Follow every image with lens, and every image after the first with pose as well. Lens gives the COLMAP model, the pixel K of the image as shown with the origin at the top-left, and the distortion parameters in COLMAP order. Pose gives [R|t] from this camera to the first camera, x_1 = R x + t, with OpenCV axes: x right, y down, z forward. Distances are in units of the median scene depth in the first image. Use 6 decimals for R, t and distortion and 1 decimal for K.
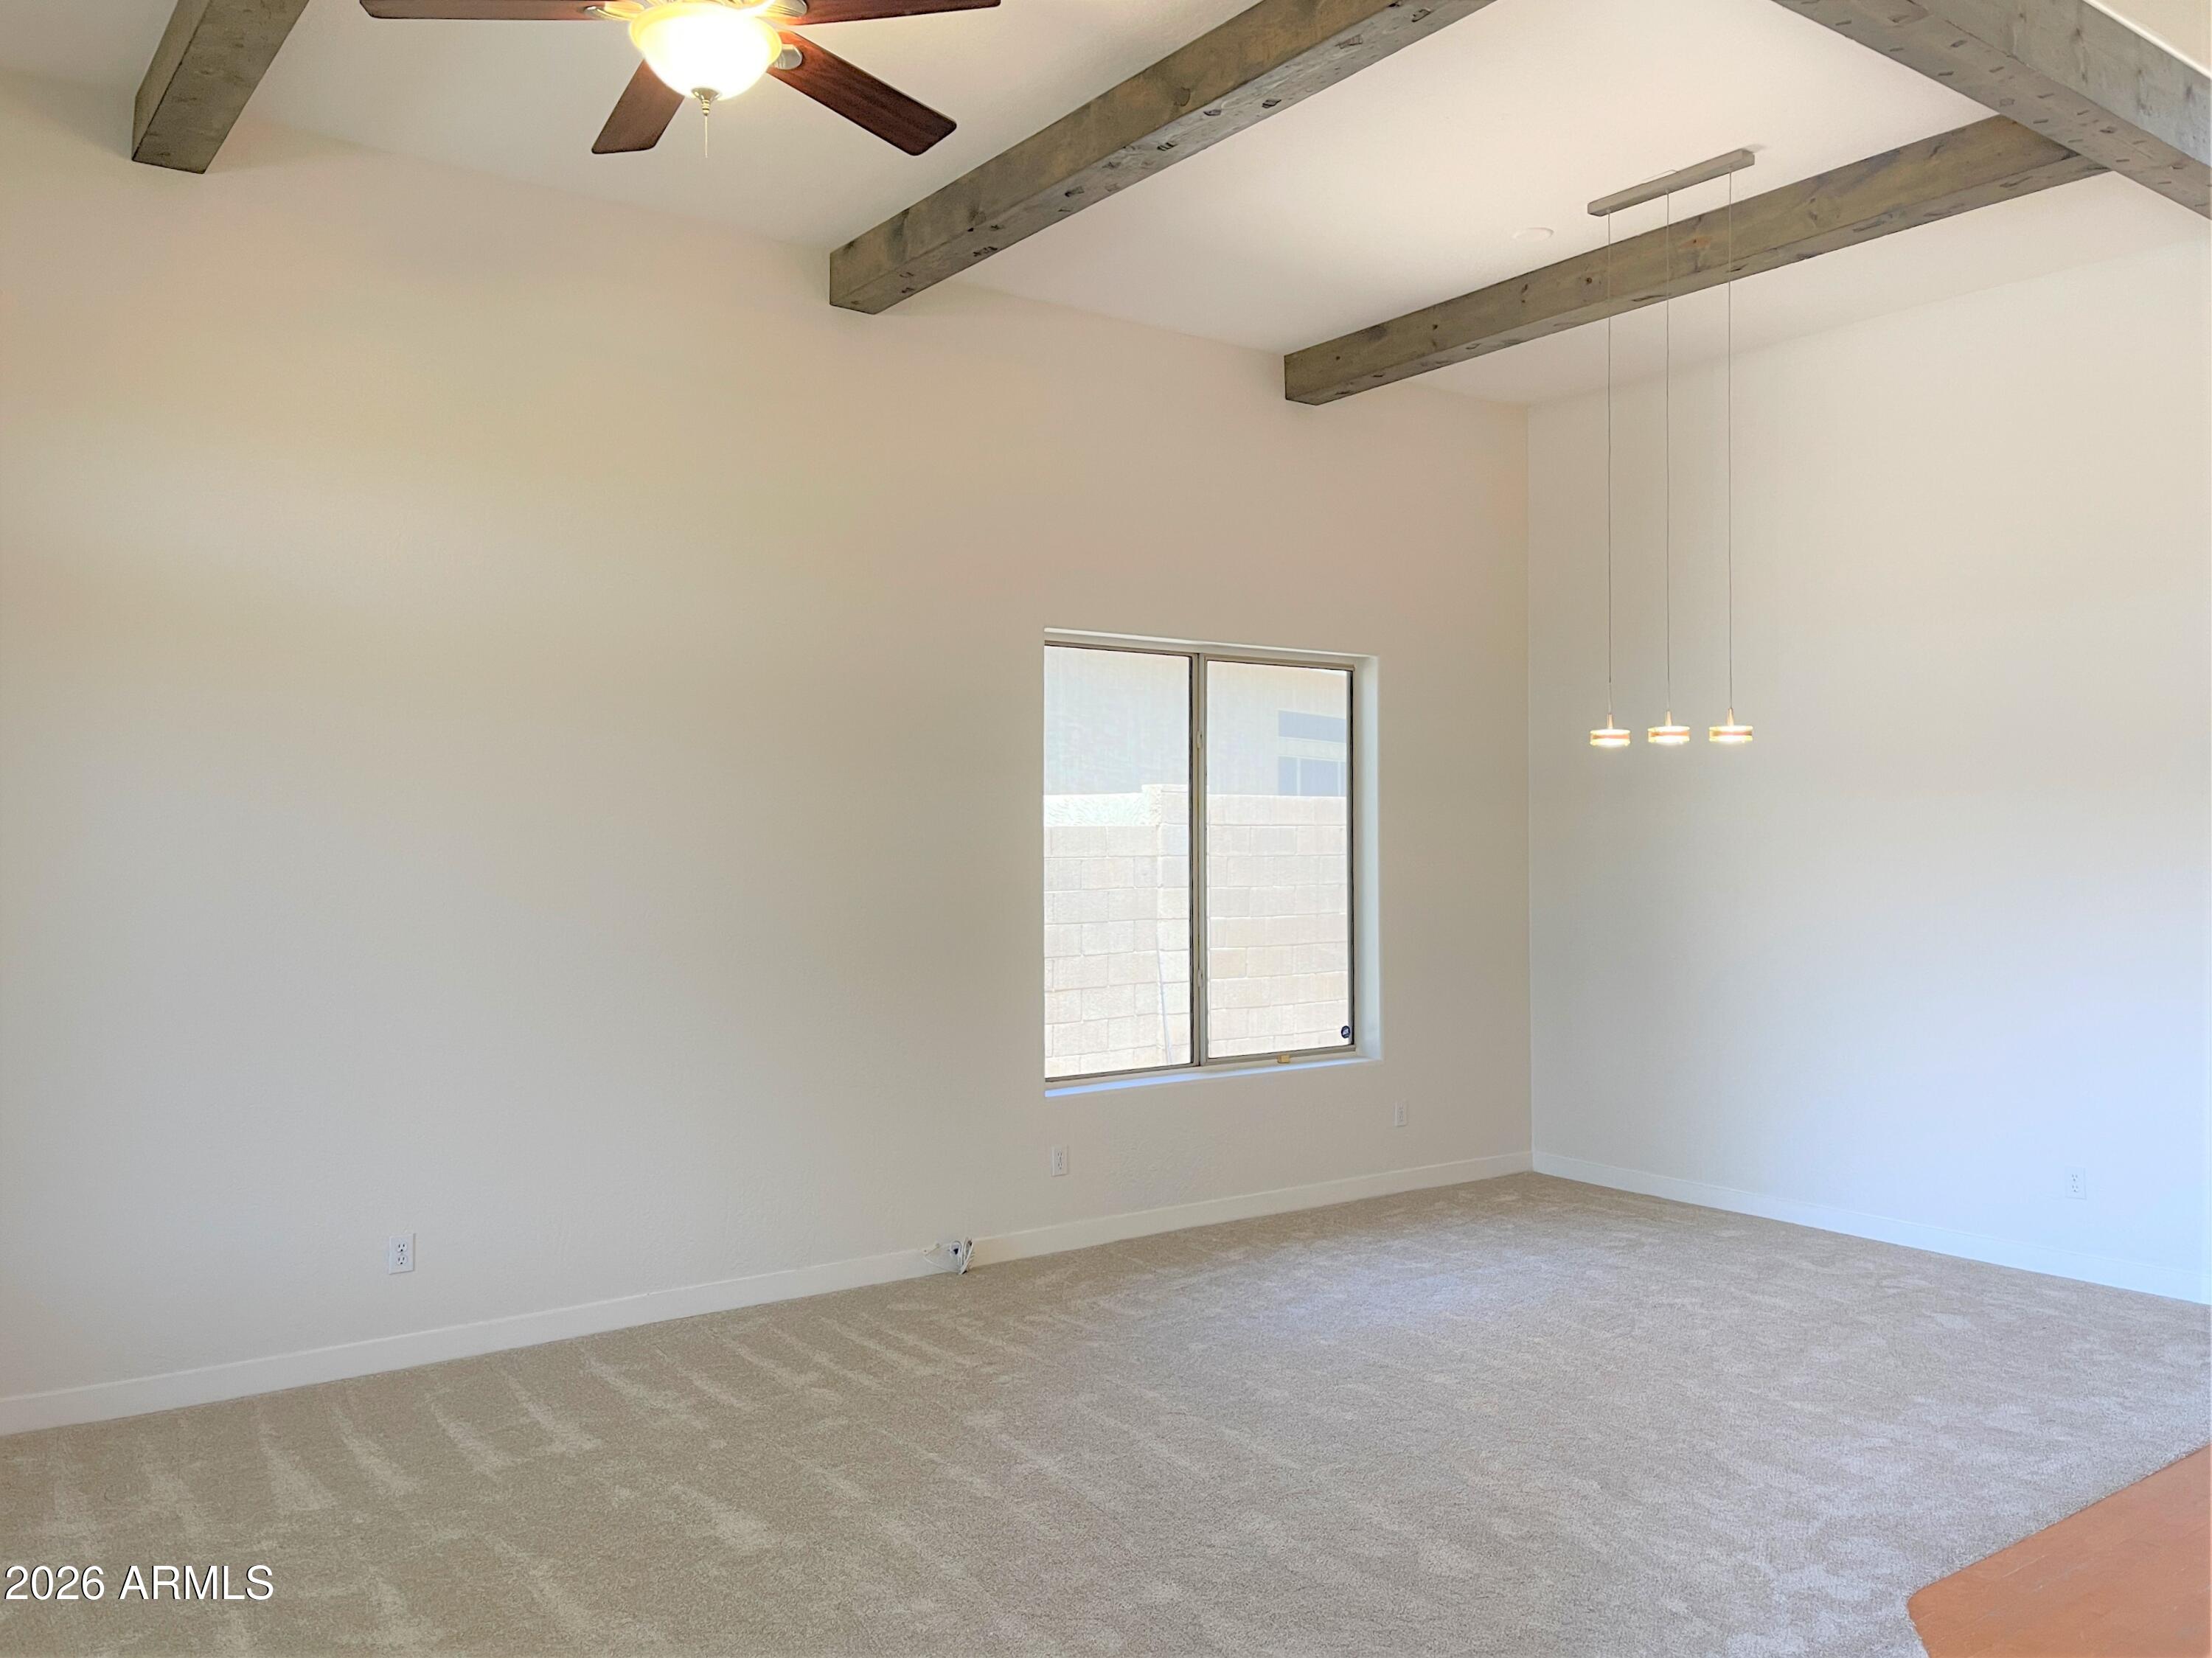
lens RADIAL K [[1687.8, 0, 1106.0], [0, 1687.8, 829.0], [0, 0, 1]] dist [0.062635, -0.083216]
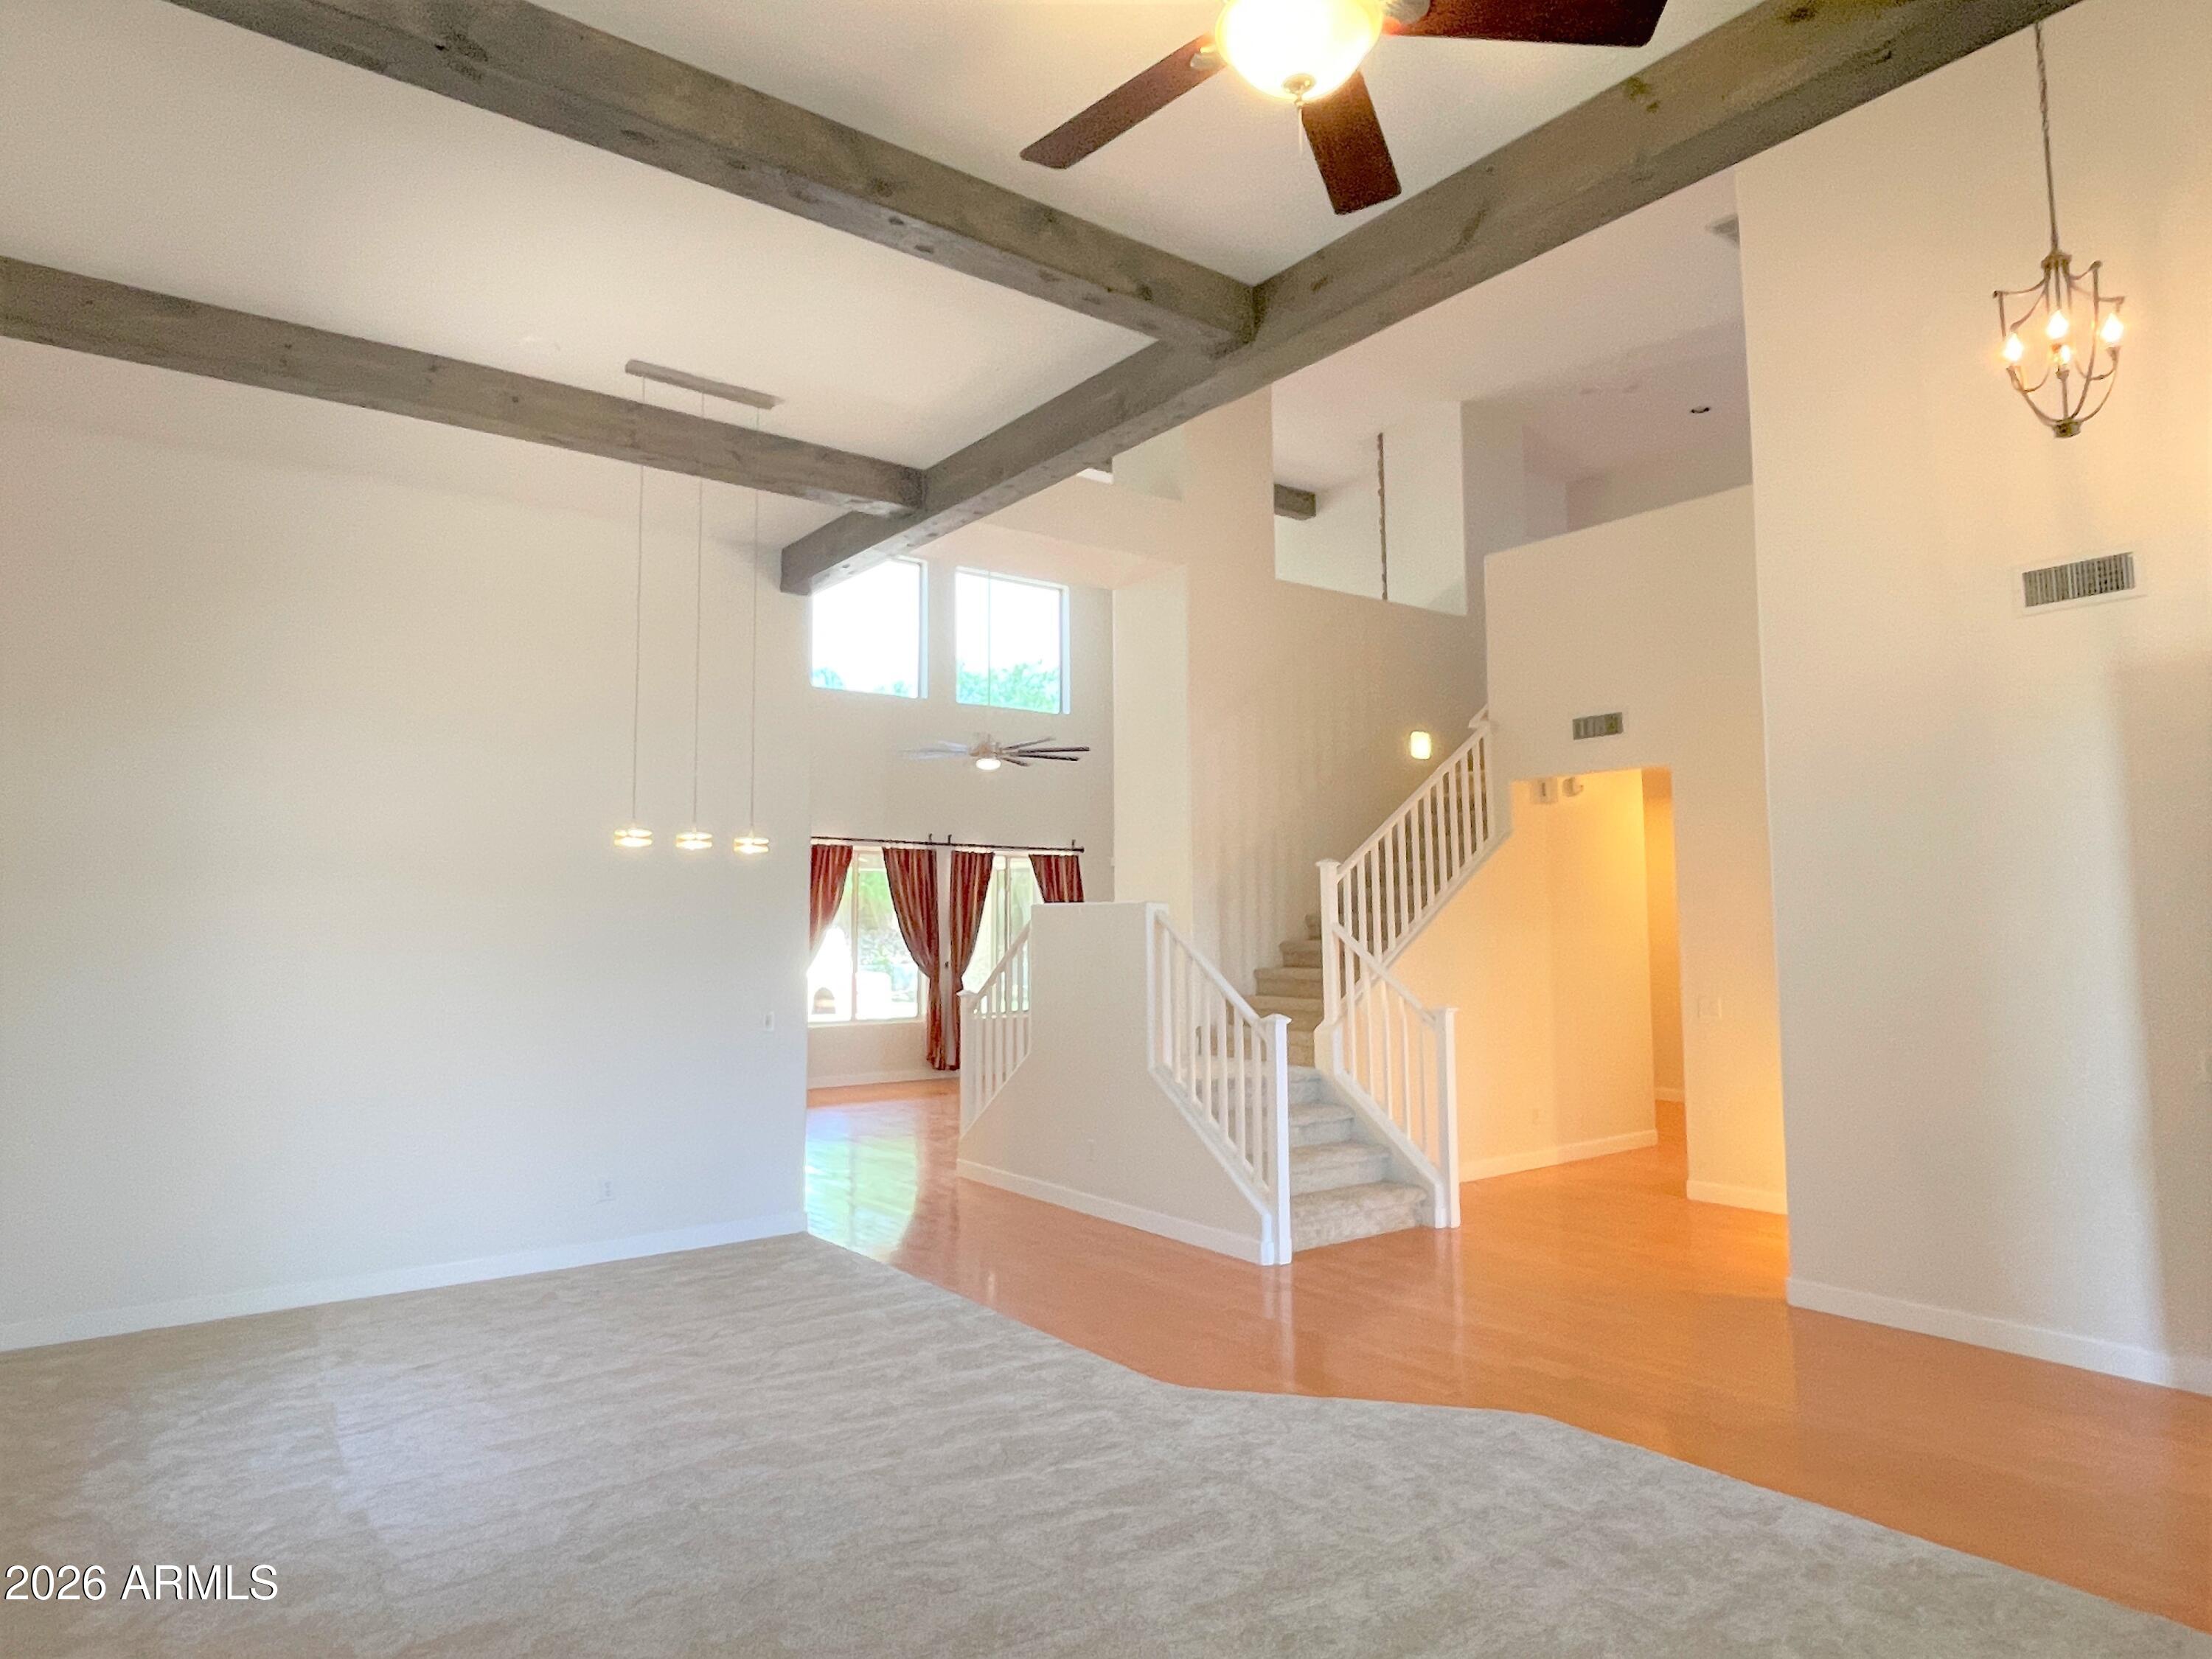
lens RADIAL K [[1317.3, 0, 1106.0], [0, 1317.3, 829.5], [0, 0, 1]] dist [-0.000275, -0.017784]
pose [[-0.011117, 0.070018, 0.997484, -0.559438], [0.001922, 0.997545, -0.070001, 0.001057], [-0.999936, 0.001139, -0.011225, 0.700354]]
